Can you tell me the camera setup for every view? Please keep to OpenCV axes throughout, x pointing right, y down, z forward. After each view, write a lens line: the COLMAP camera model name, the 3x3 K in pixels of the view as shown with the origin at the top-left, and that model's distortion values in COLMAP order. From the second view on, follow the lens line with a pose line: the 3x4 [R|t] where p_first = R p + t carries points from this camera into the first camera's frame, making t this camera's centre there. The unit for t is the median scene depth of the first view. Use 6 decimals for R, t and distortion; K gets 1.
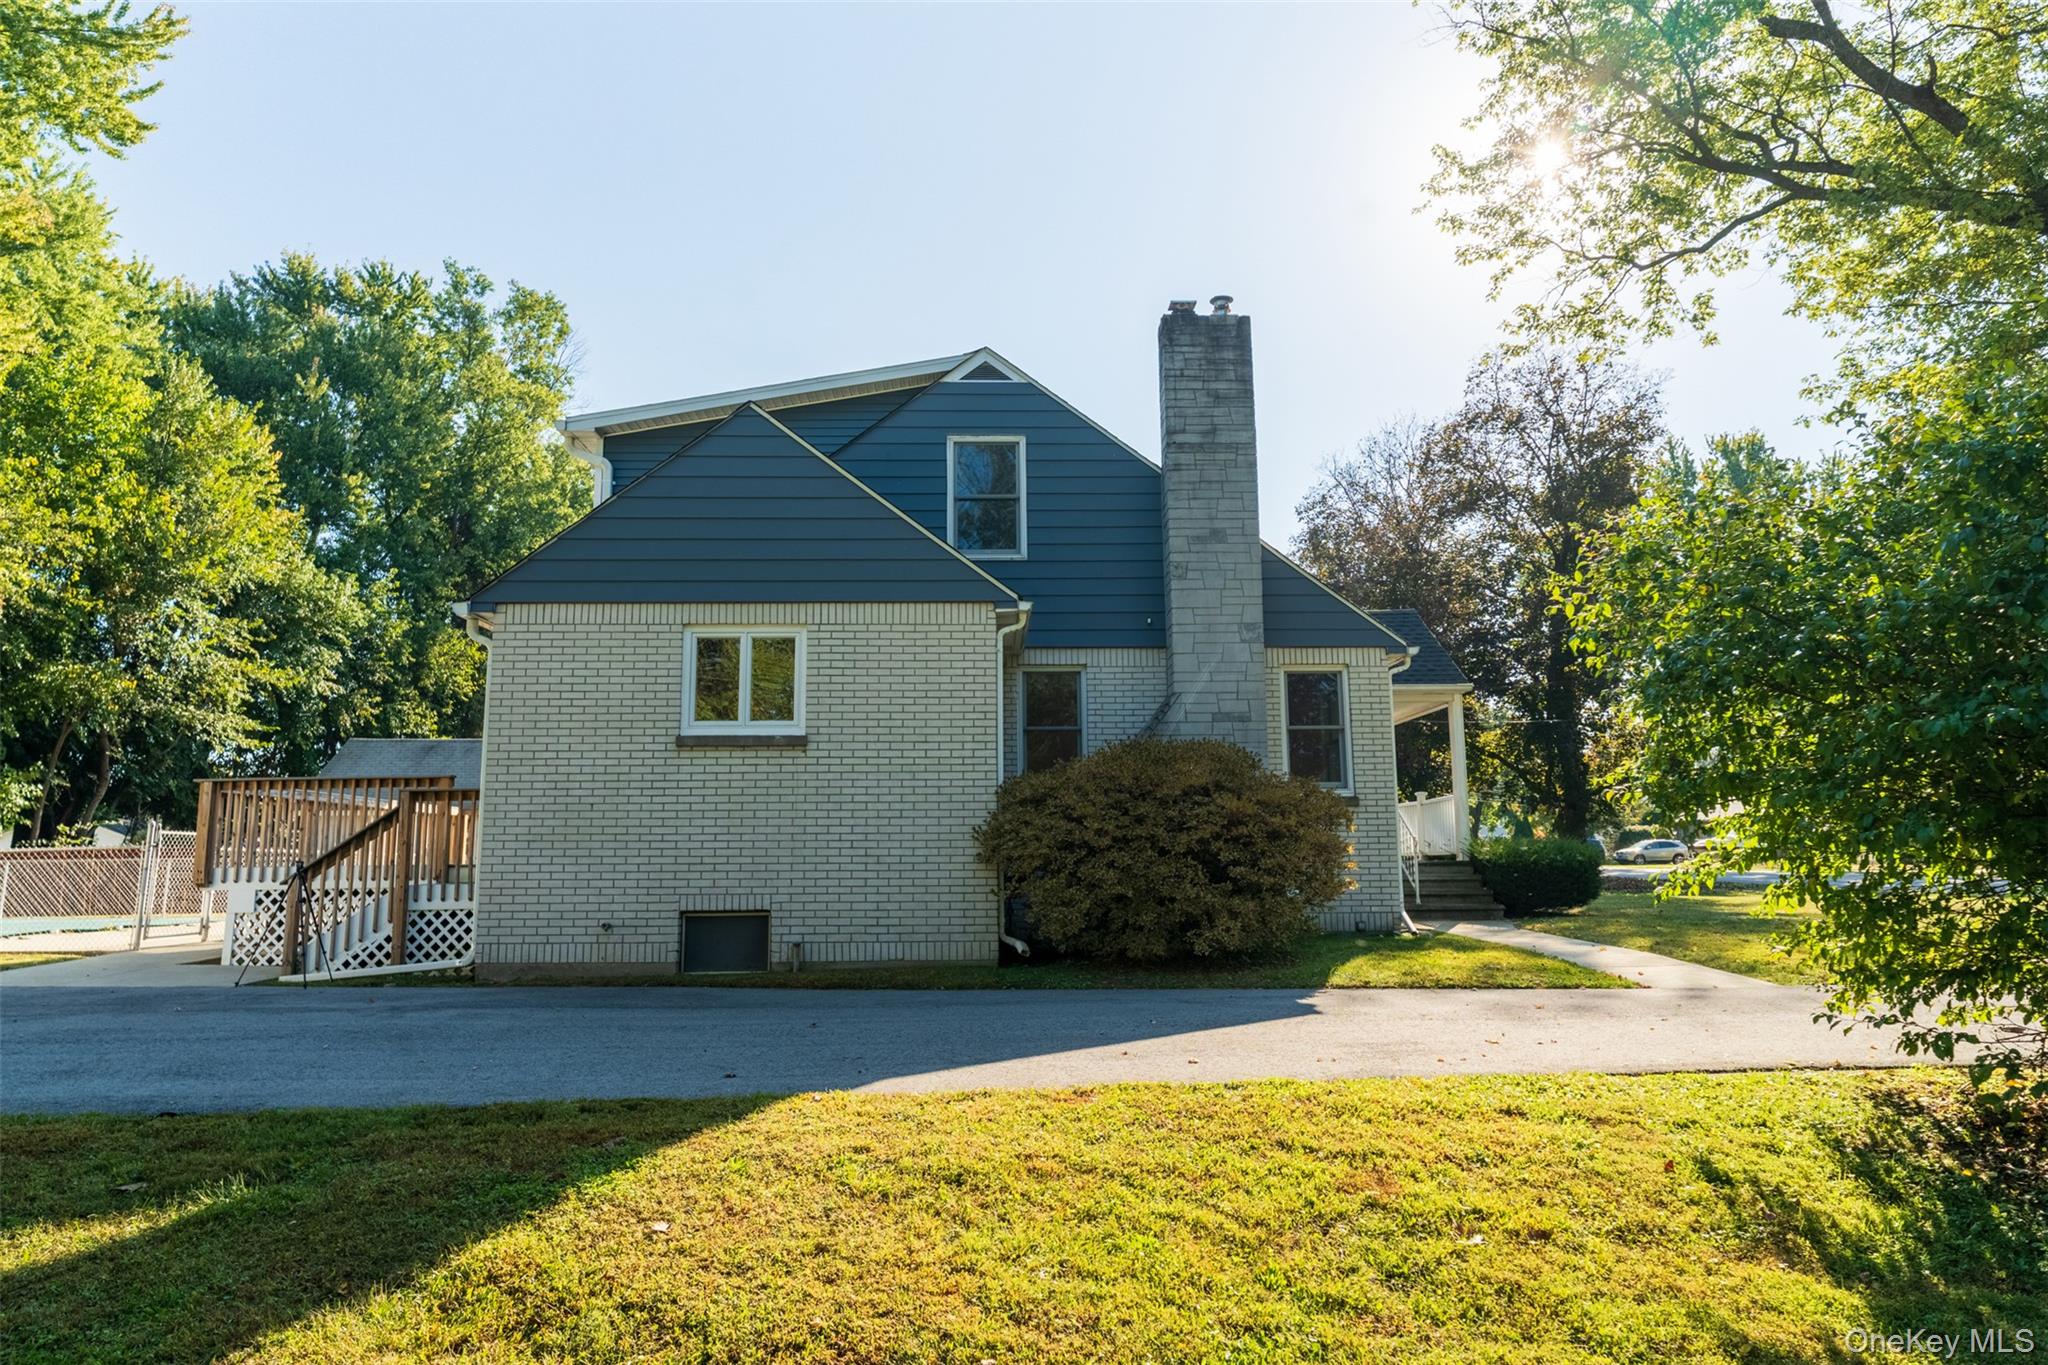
lens RADIAL K [[1194.0, 0, 1013.9], [0, 1194.0, 682.1], [0, 0, 1]] dist [-0.007332, 0.007989]
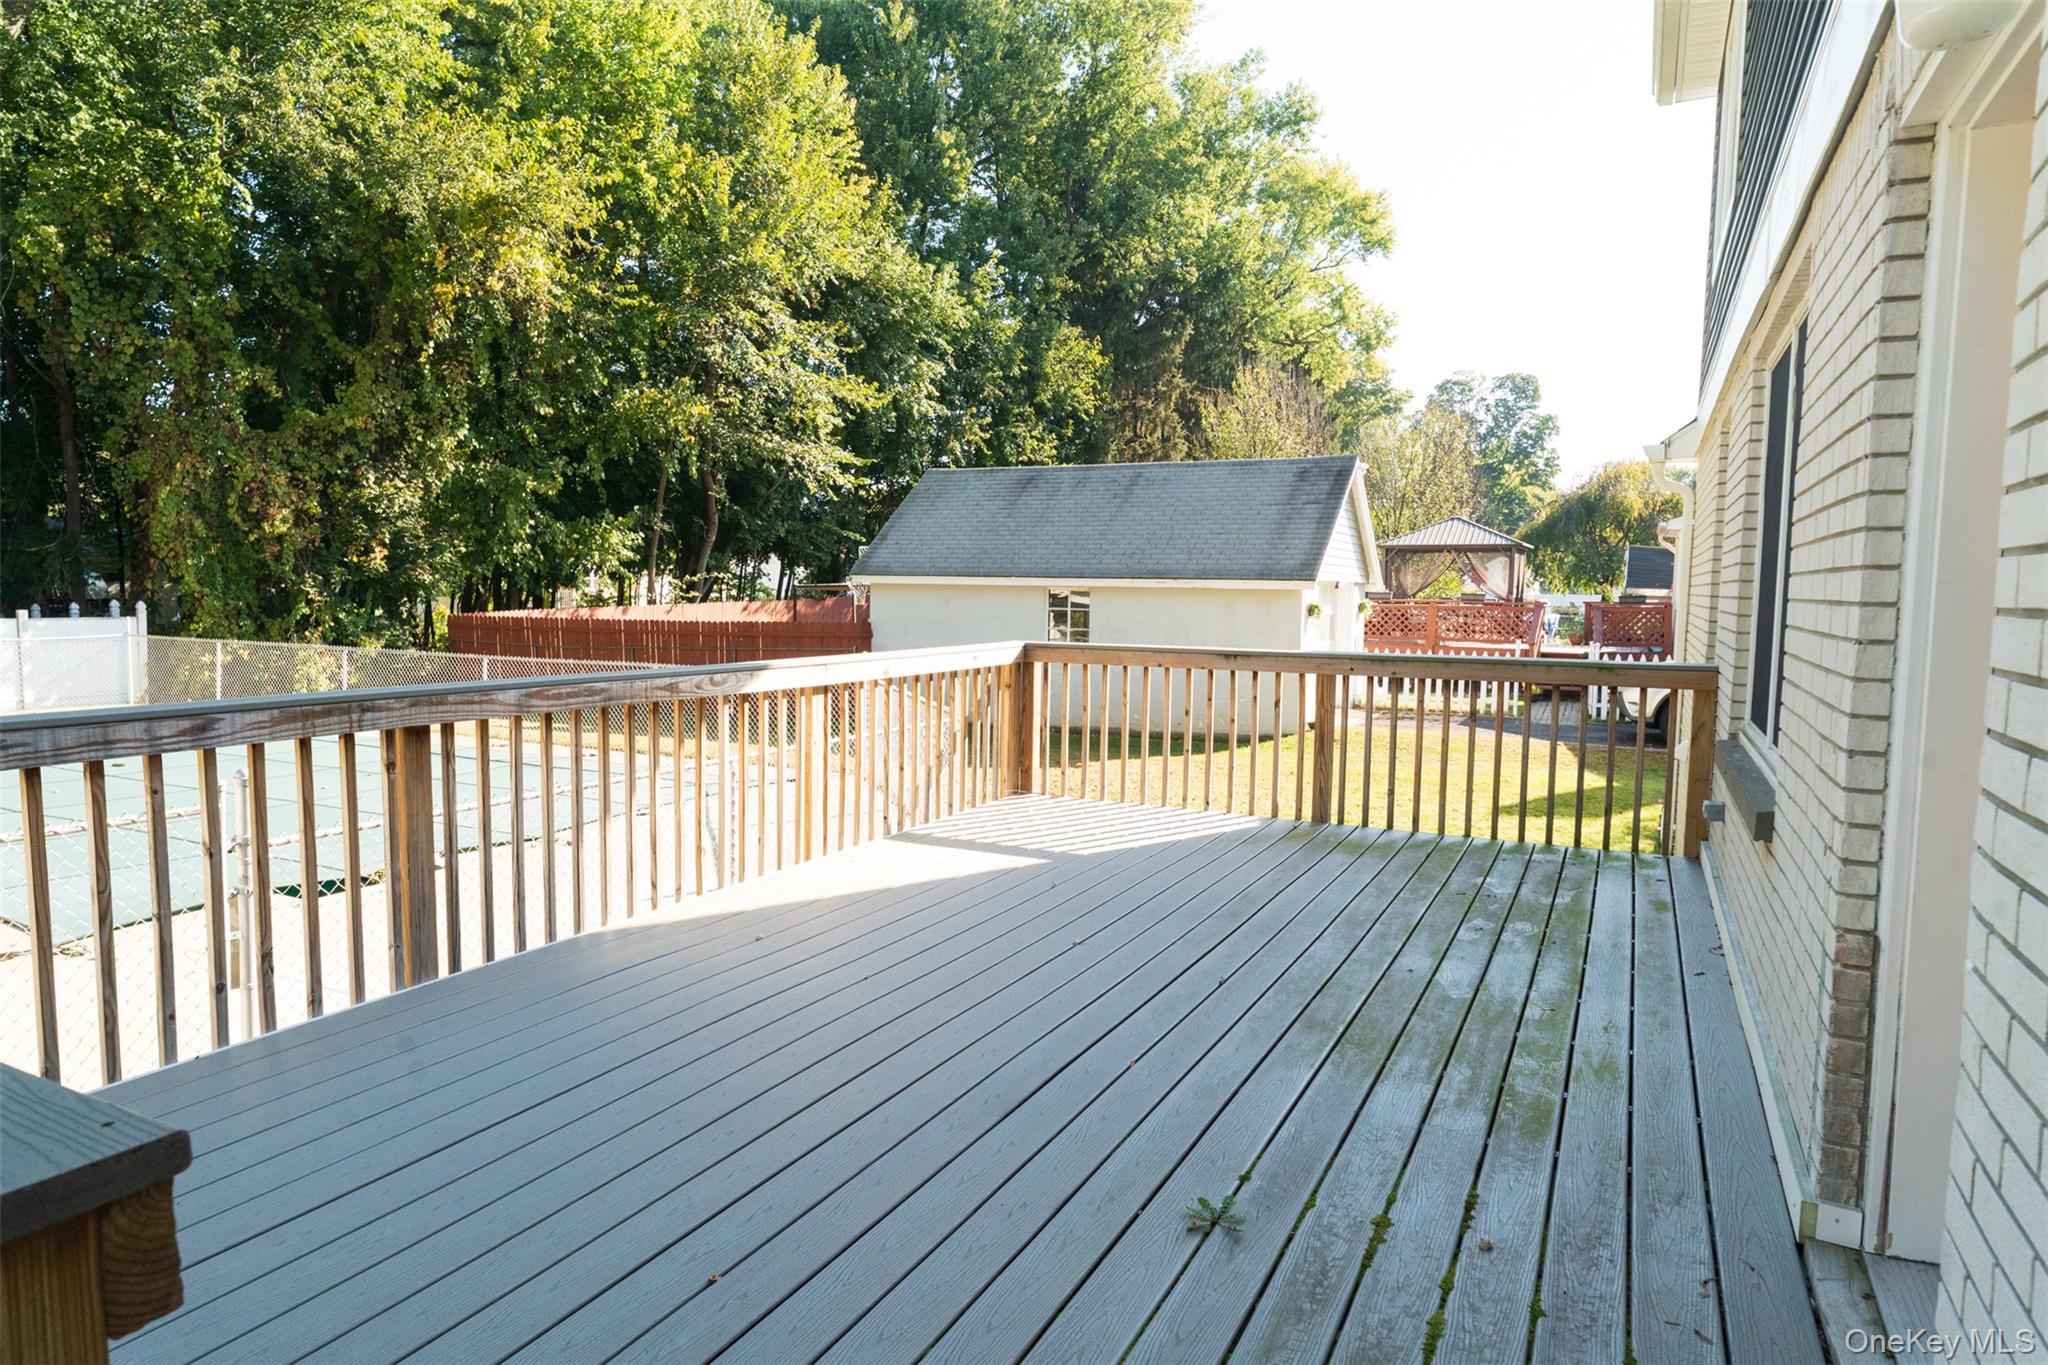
lens RADIAL K [[1194.0, 0, 1018.8], [0, 1194.0, 684.9], [0, 0, 1]] dist [-0.007332, 0.007989]
pose [[0.877545, 0.064681, -0.475113, -0.119946], [0.048066, 0.974002, 0.221380, 0.011691], [0.477080, -0.217107, 0.851622, 0.288401]]
